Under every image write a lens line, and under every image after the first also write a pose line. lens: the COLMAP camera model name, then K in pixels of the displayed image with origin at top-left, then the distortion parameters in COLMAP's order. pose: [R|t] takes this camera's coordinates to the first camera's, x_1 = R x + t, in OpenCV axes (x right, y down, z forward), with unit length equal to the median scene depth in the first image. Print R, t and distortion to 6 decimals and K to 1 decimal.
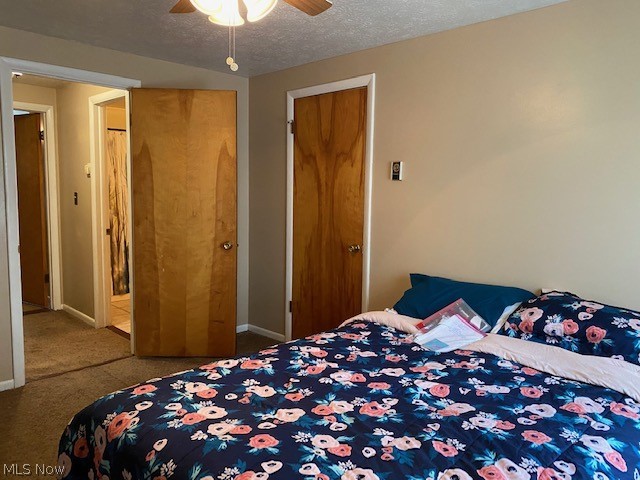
lens RADIAL K [[491.8, 0, 320.0], [0, 491.8, 240.0], [0, 0, 1]] dist [0.065271, -0.000166]
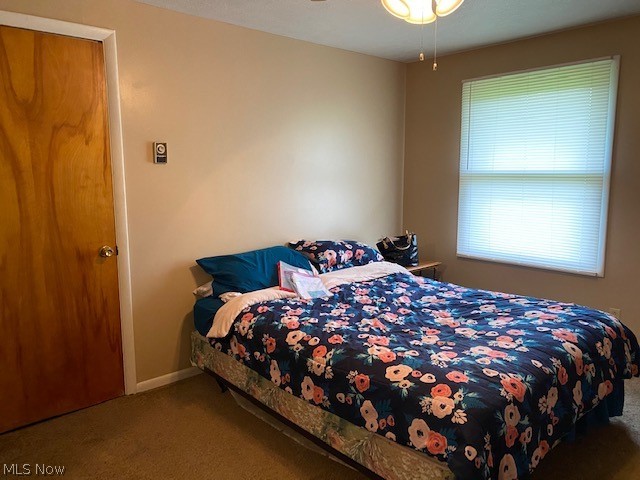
lens RADIAL K [[486.2, 0, 320.0], [0, 486.2, 240.0], [0, 0, 1]] dist [0.008852, 0.002653]
pose [[0.040055, -0.149828, 0.987900, -0.682924], [0.120147, 0.982242, 0.144099, -0.072549], [-0.991948, 0.112922, 0.057345, 0.636167]]
